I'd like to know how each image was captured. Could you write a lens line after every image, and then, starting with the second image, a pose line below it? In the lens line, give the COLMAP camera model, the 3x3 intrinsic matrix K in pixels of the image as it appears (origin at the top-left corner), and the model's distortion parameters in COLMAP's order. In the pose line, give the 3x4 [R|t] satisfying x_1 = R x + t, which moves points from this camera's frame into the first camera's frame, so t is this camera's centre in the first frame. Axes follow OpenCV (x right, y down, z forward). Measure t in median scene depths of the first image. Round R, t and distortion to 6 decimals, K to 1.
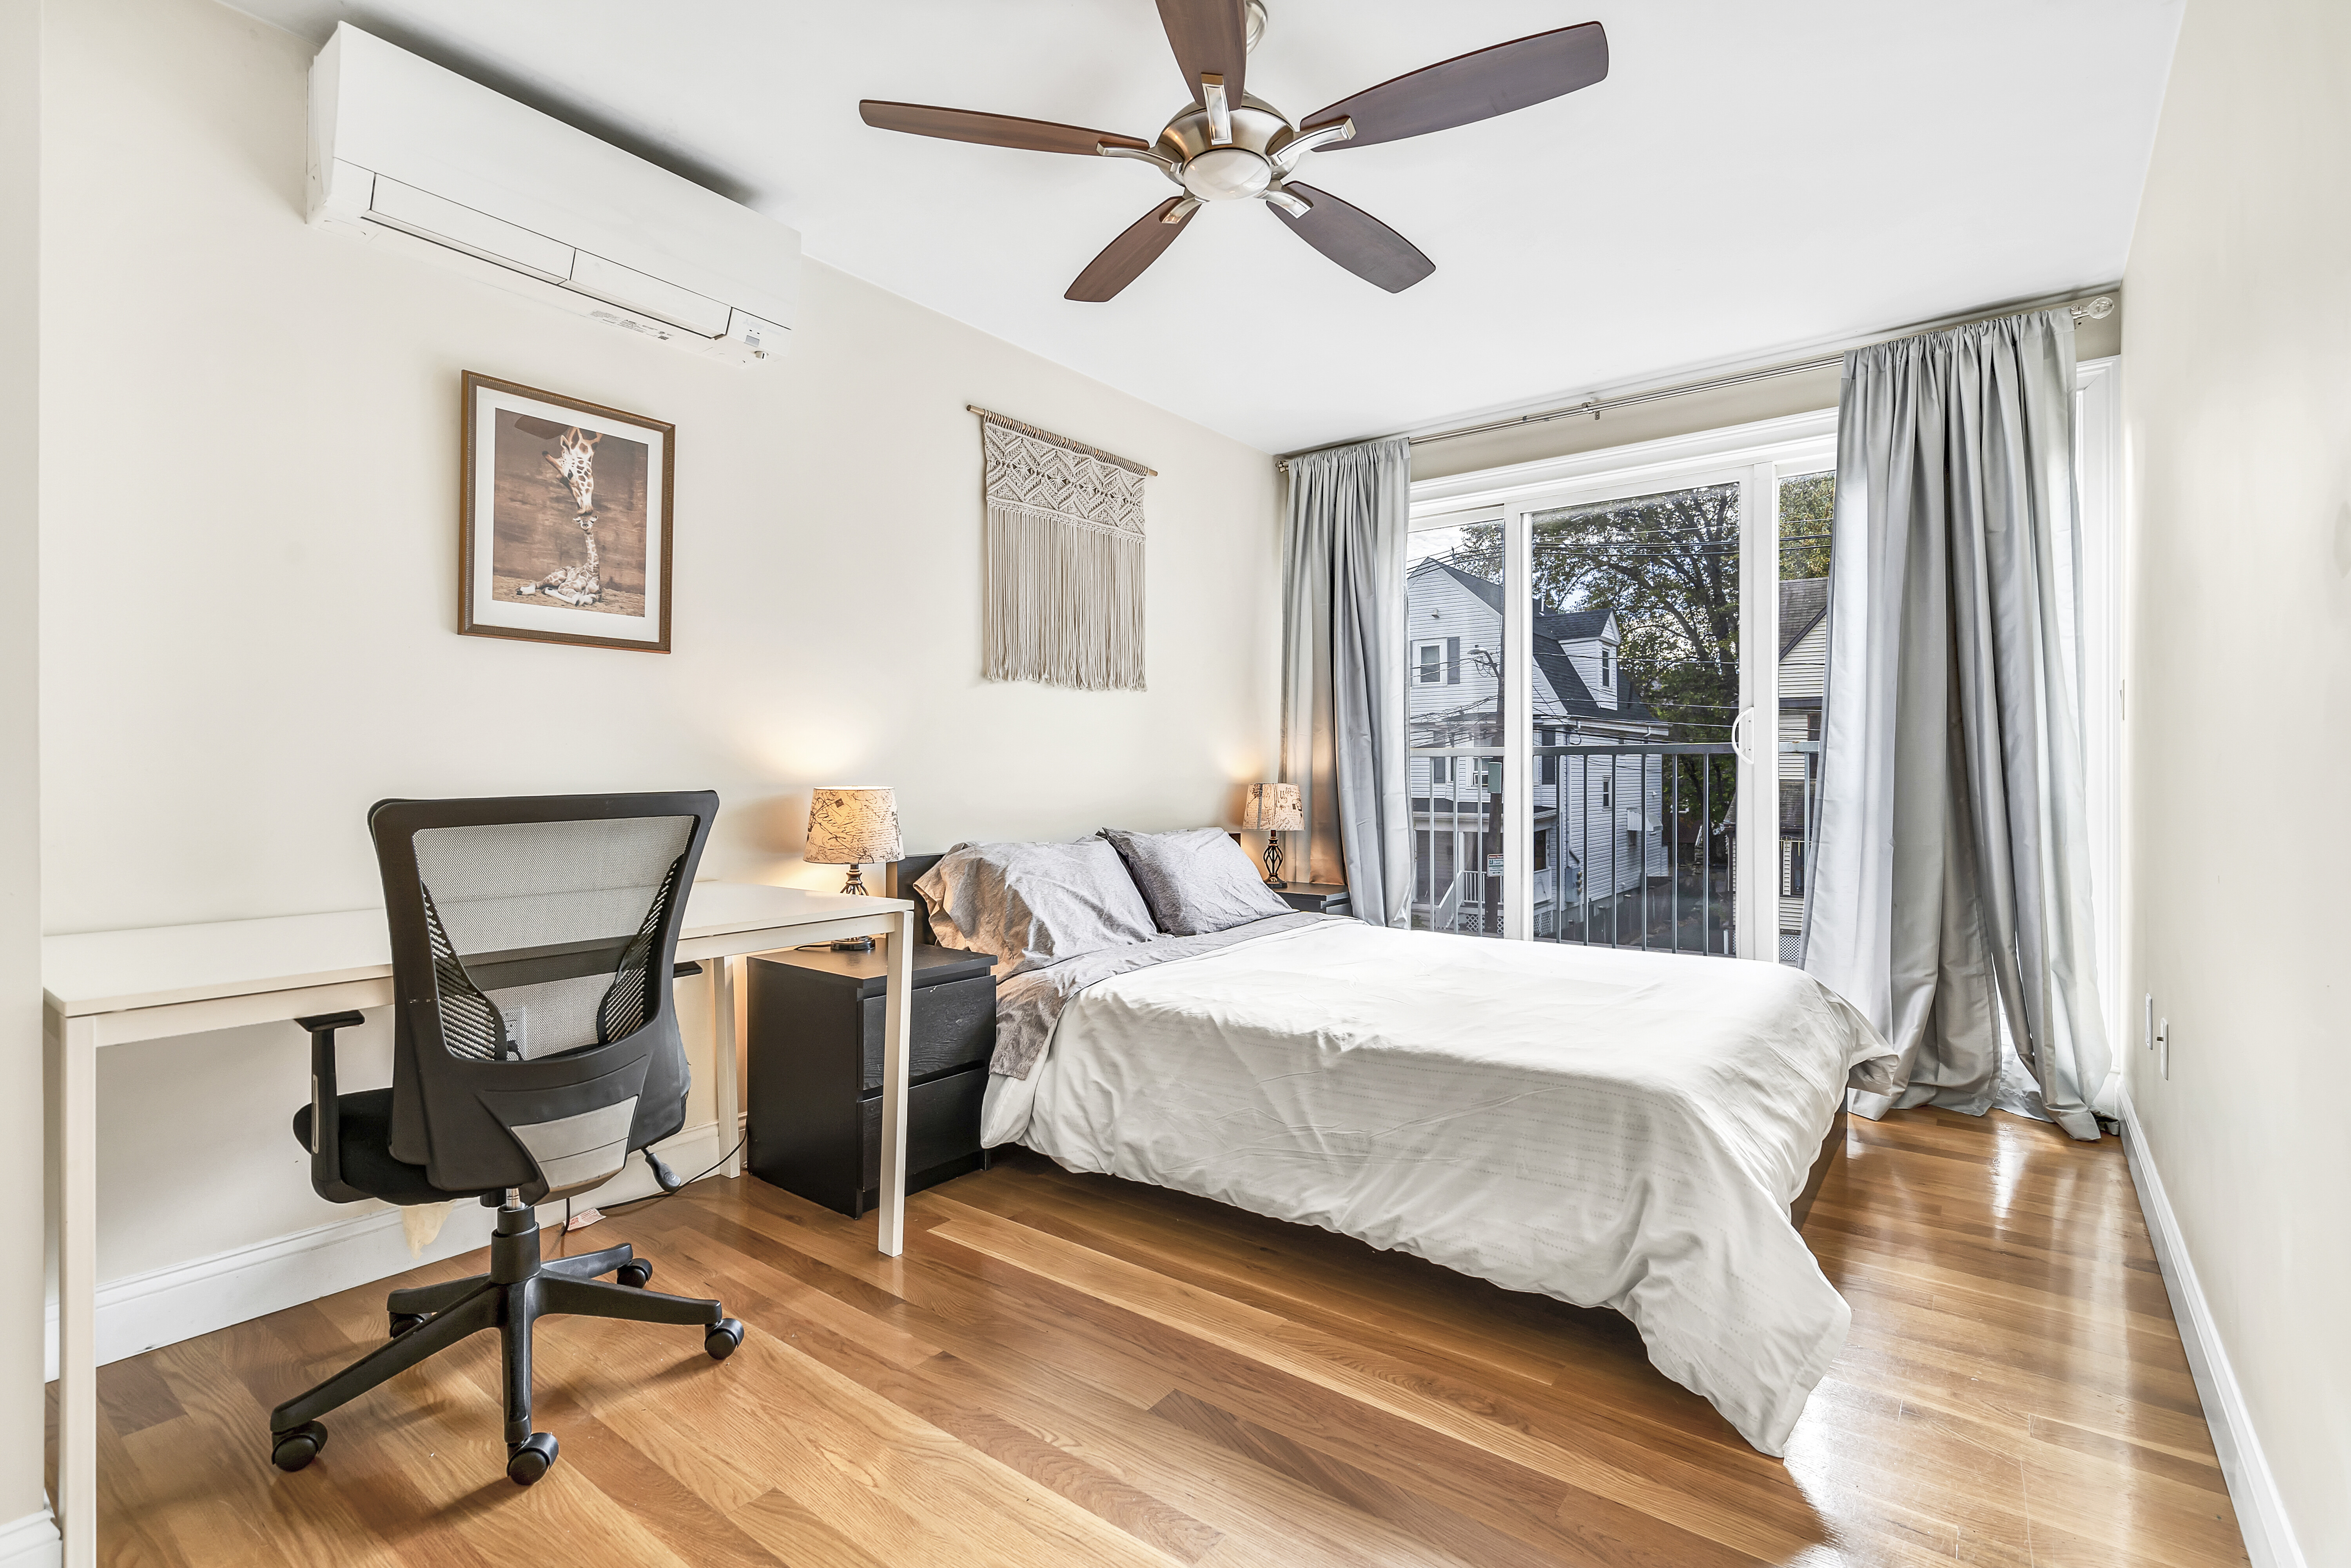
lens RADIAL K [[1096.7, 0, 1174.7], [0, 1096.7, 781.2], [0, 0, 1]] dist [-0.007556, 0.005232]
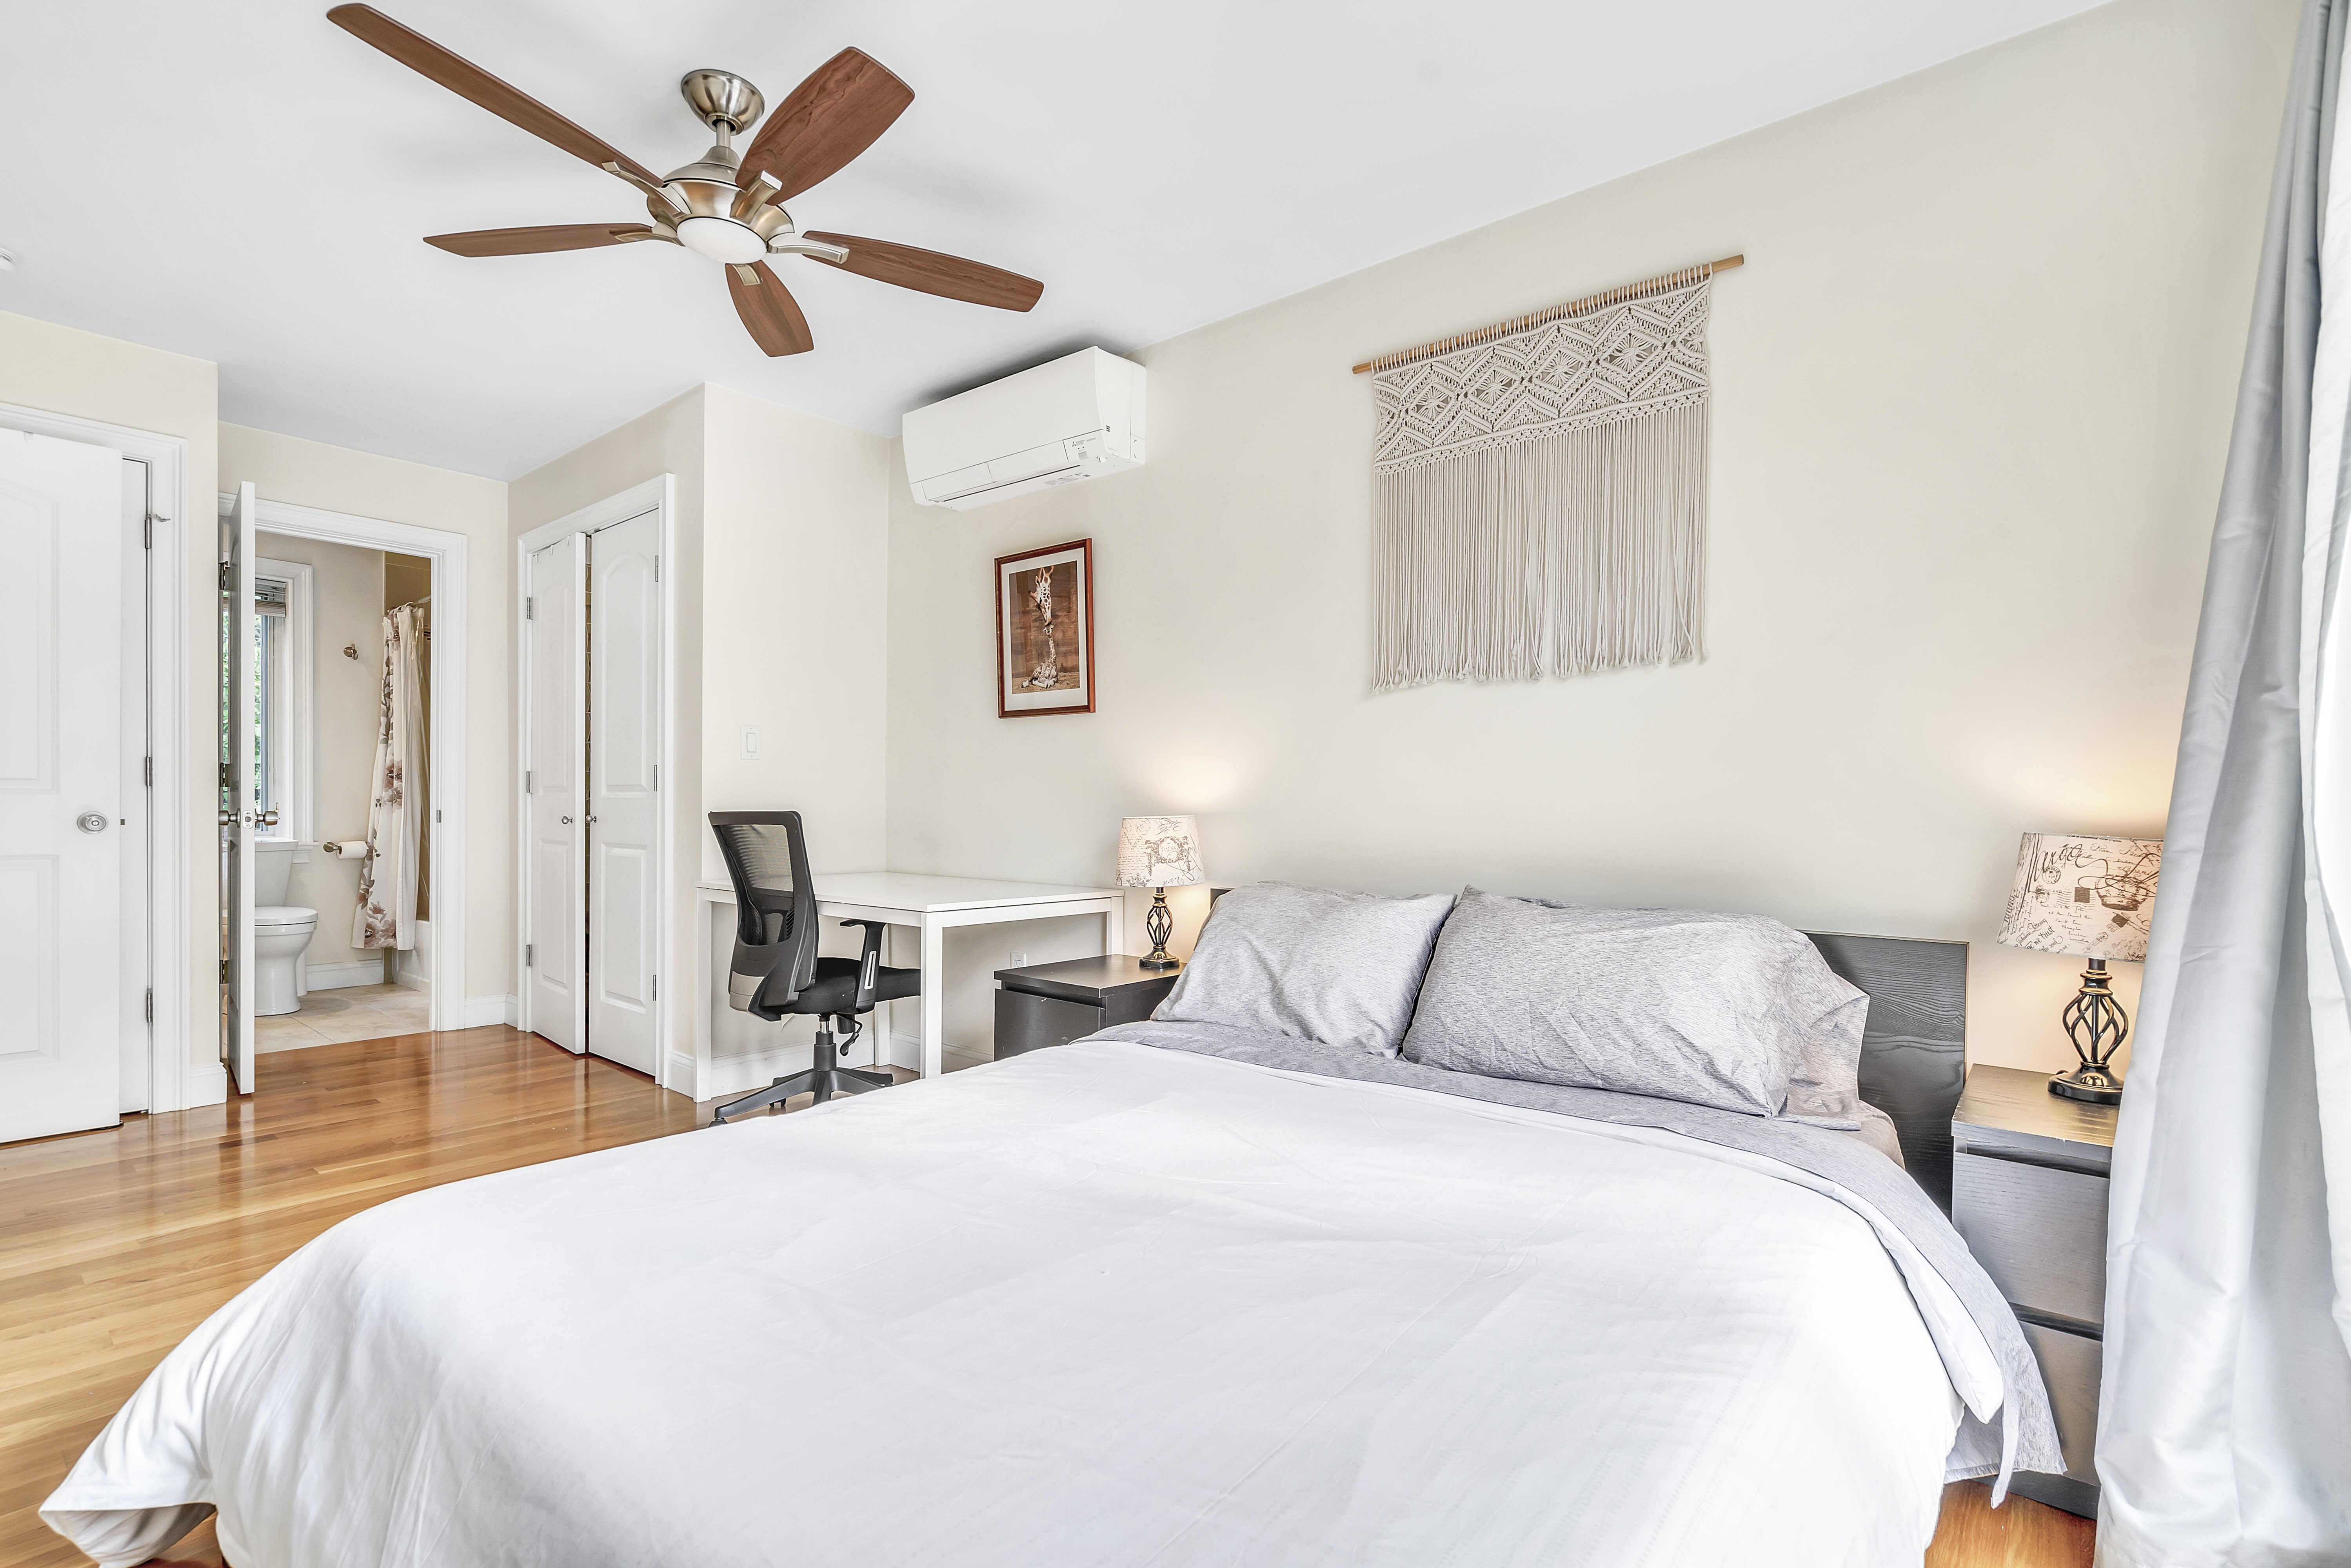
lens RADIAL K [[1096.5, 0, 1176.8], [0, 1096.5, 822.4], [0, 0, 1]] dist [-0.007556, 0.005232]
pose [[-0.052009, 0.006876, -0.998623, 0.866982], [-0.021591, 0.999735, 0.008008, 0.002591], [0.998413, 0.021978, -0.051847, 1.200672]]
